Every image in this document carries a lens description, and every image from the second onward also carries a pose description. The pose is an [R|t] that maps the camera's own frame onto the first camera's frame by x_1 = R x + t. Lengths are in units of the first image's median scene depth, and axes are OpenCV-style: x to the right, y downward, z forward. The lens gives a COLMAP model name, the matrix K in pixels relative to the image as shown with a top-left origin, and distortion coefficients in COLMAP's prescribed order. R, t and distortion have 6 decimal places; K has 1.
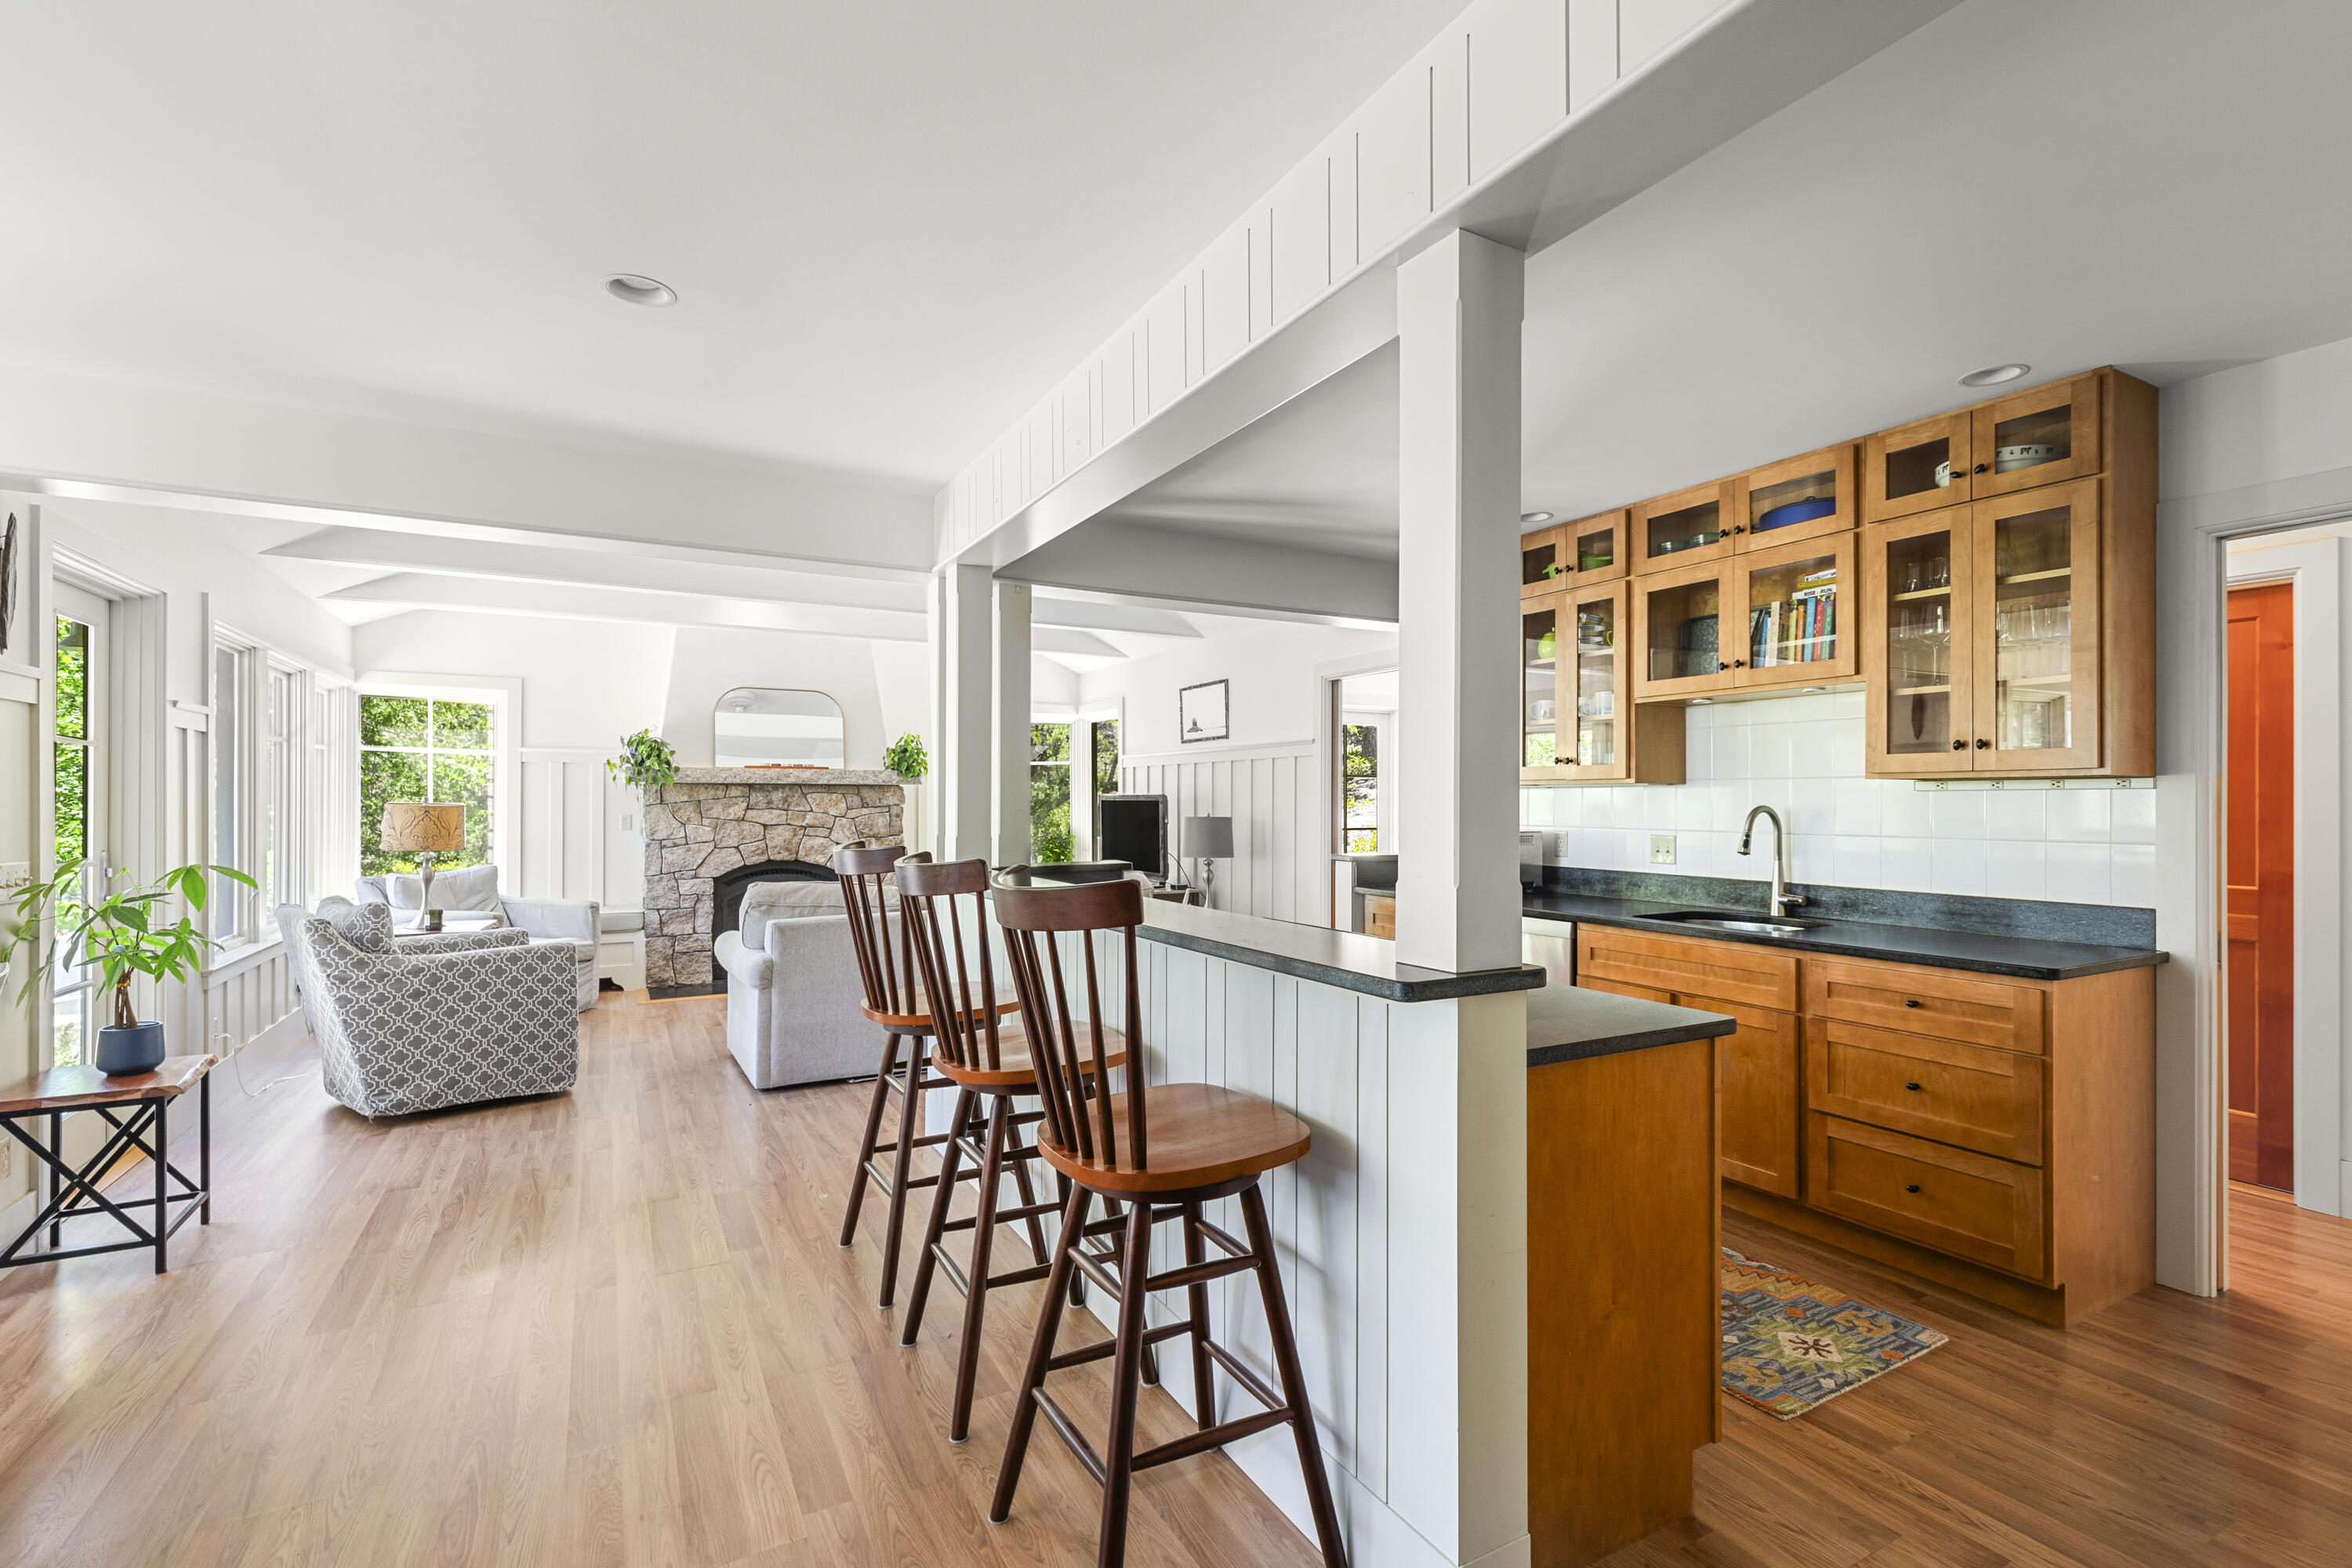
lens RADIAL K [[1055.2, 0, 1191.0], [0, 1055.2, 791.2], [0, 0, 1]] dist [0.004063, -0.001654]
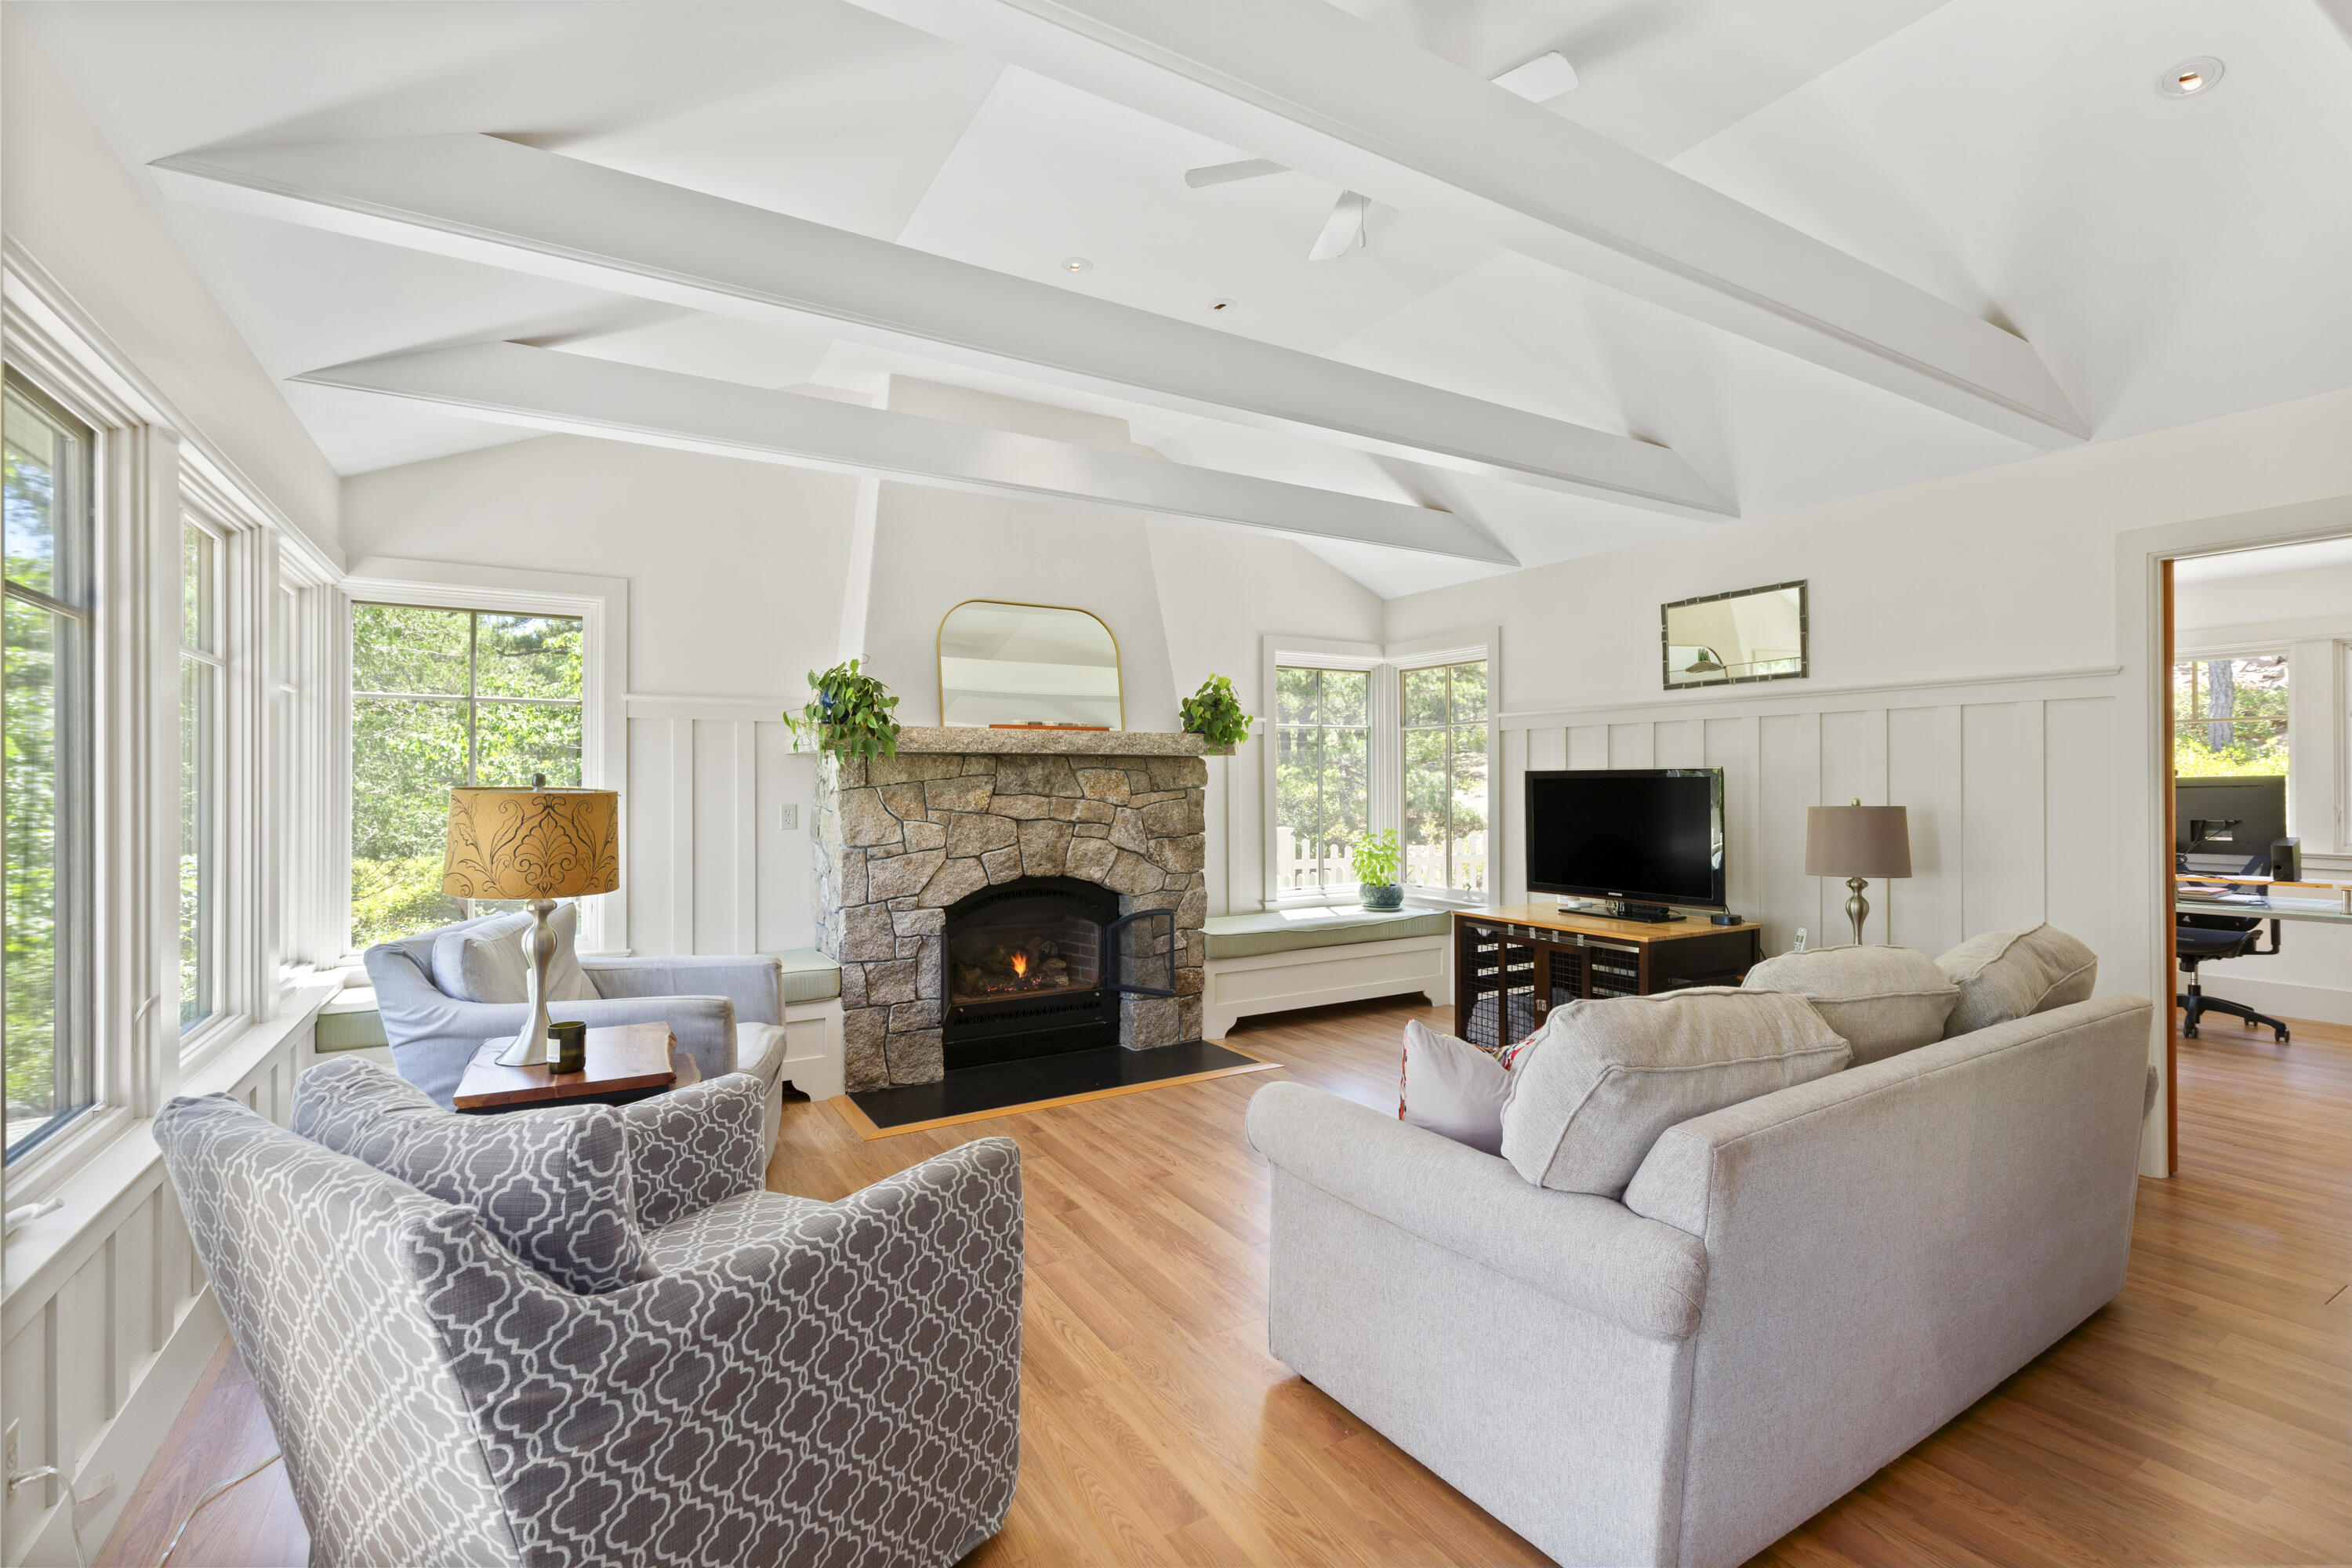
lens RADIAL K [[1055.2, 0, 1199.7], [0, 1055.2, 770.3], [0, 0, 1]] dist [0.004063, -0.001654]
pose [[0.999234, -0.002779, 0.039027, -0.365393], [0.002858, 0.999994, -0.001965, 0.004651], [-0.039022, 0.002075, 0.999236, 0.425594]]
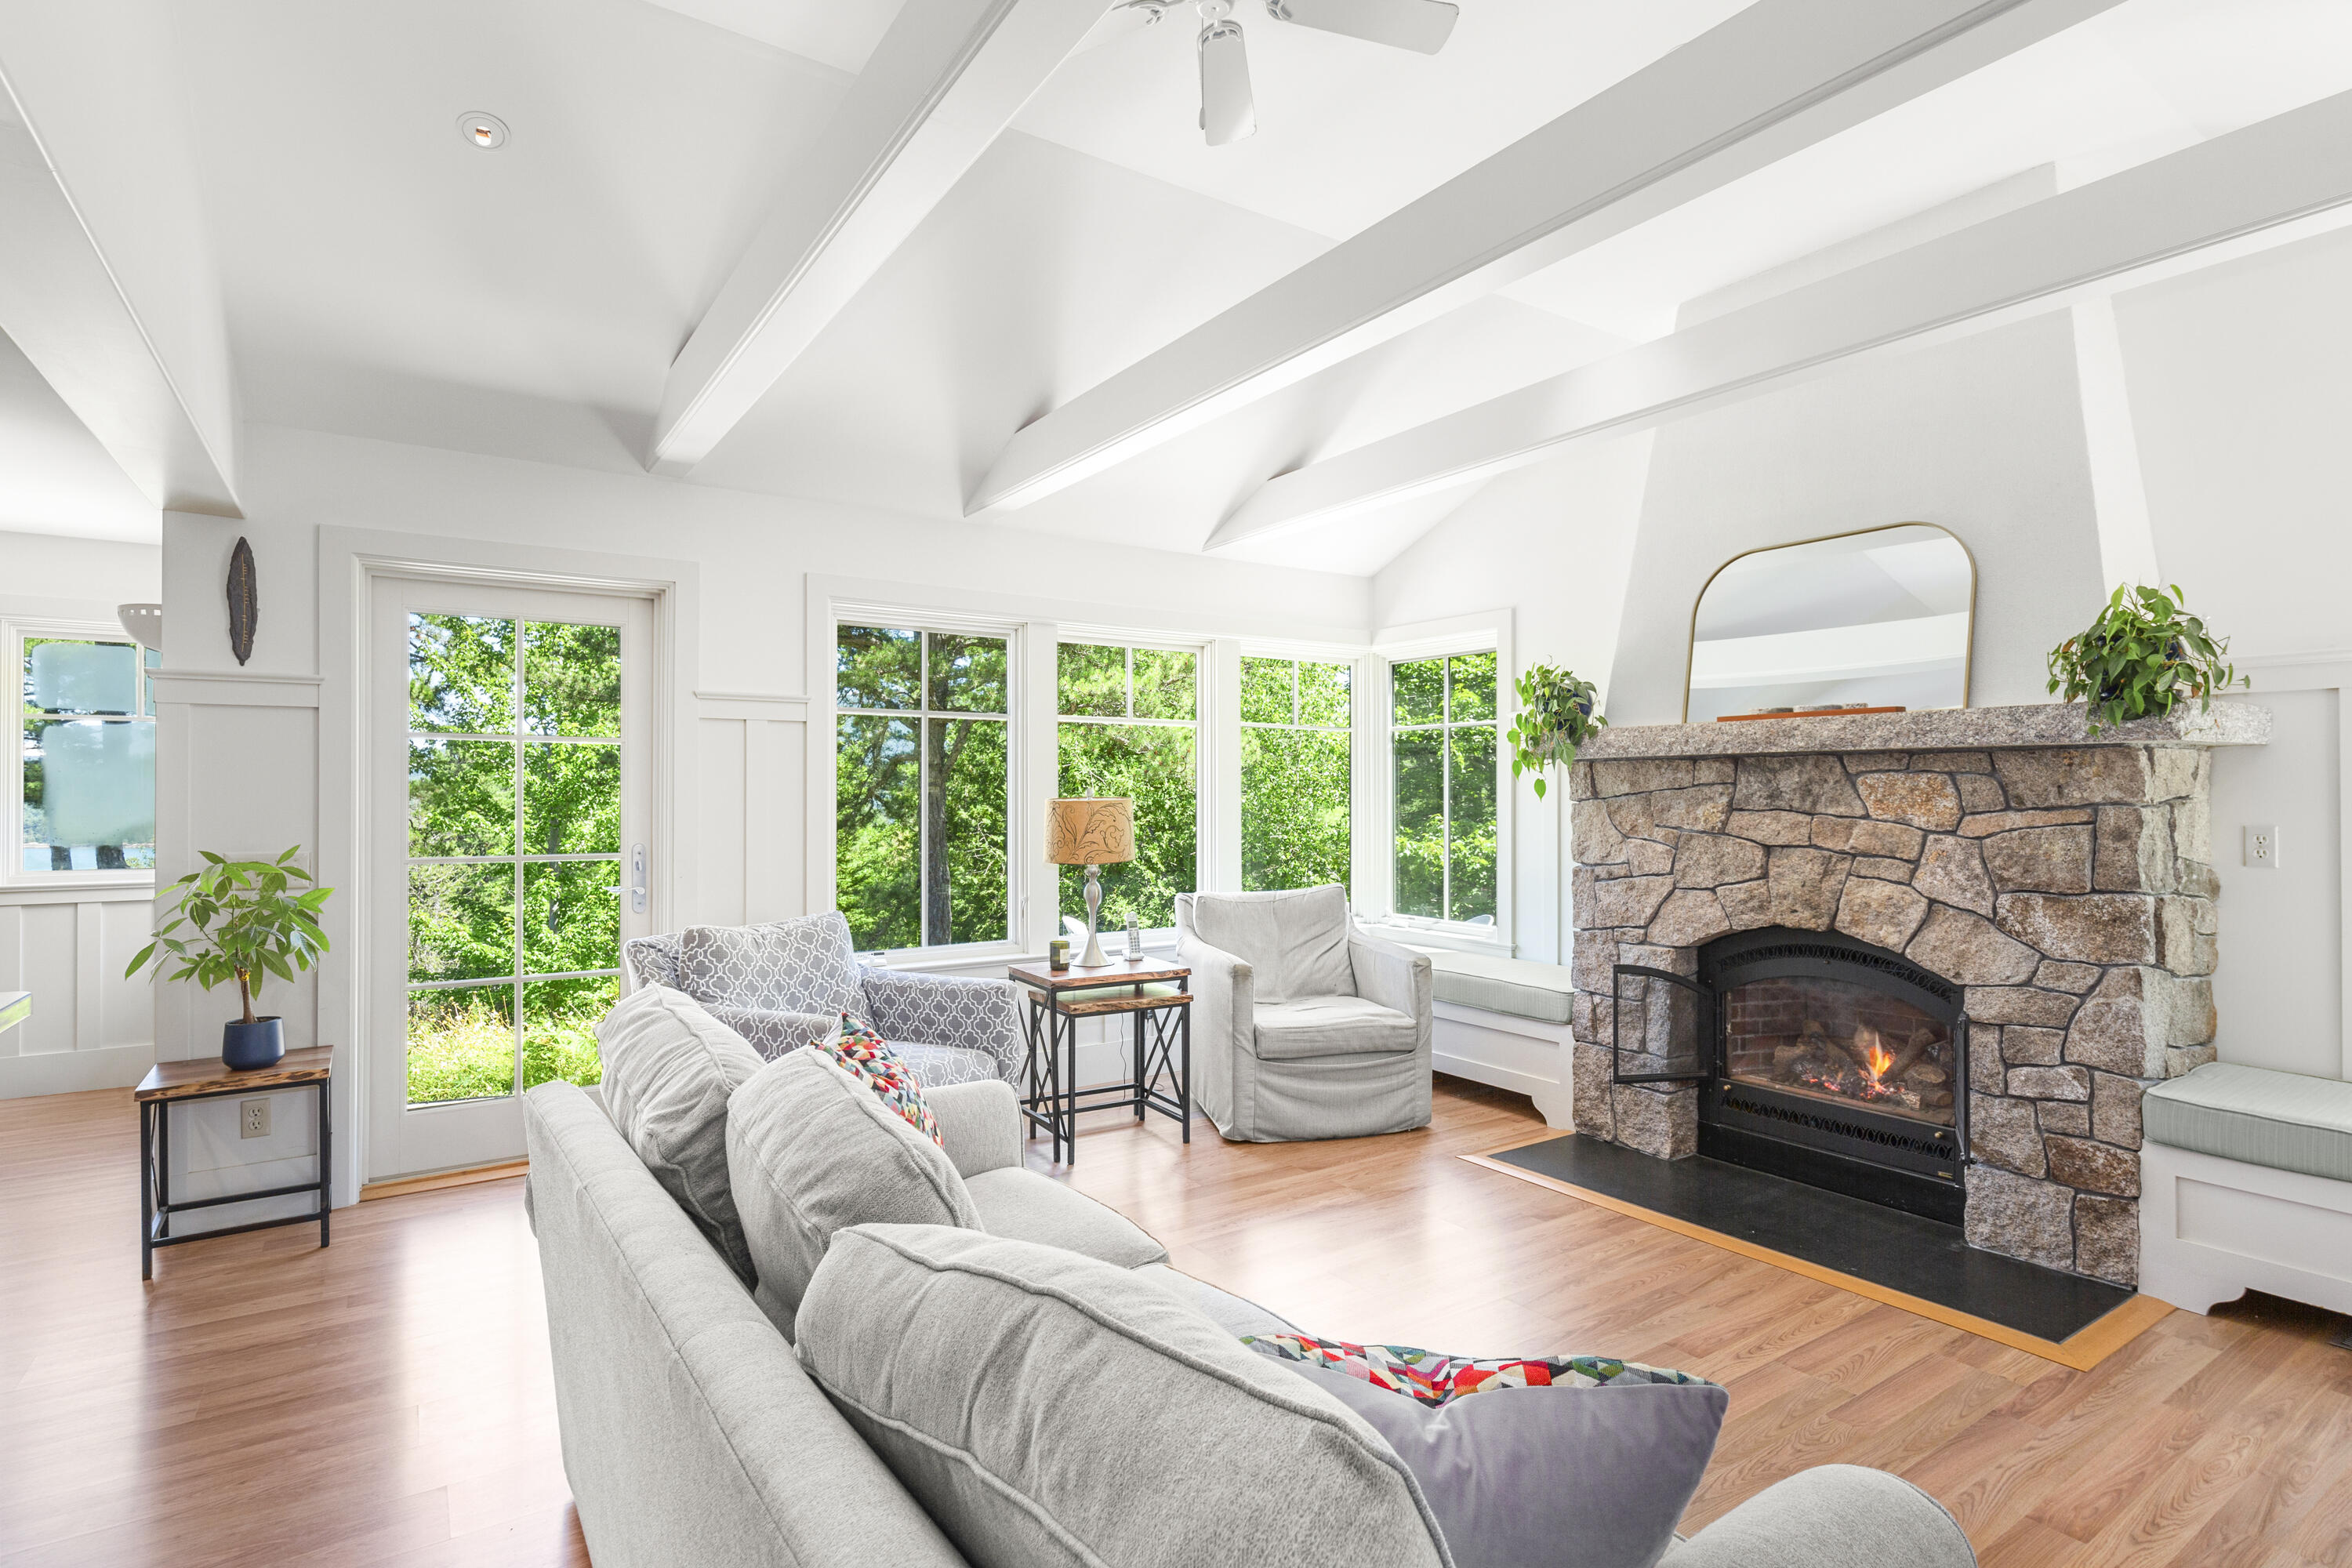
lens RADIAL K [[1161.4, 0, 1181.3], [0, 1161.4, 786.0], [0, 0, 1]] dist [-0.009636, 0.002096]
pose [[0.069444, -0.009053, -0.997545, 0.083737], [0.007681, 0.999934, -0.008540, 0.010092], [0.997556, -0.007069, 0.069509, 0.816201]]
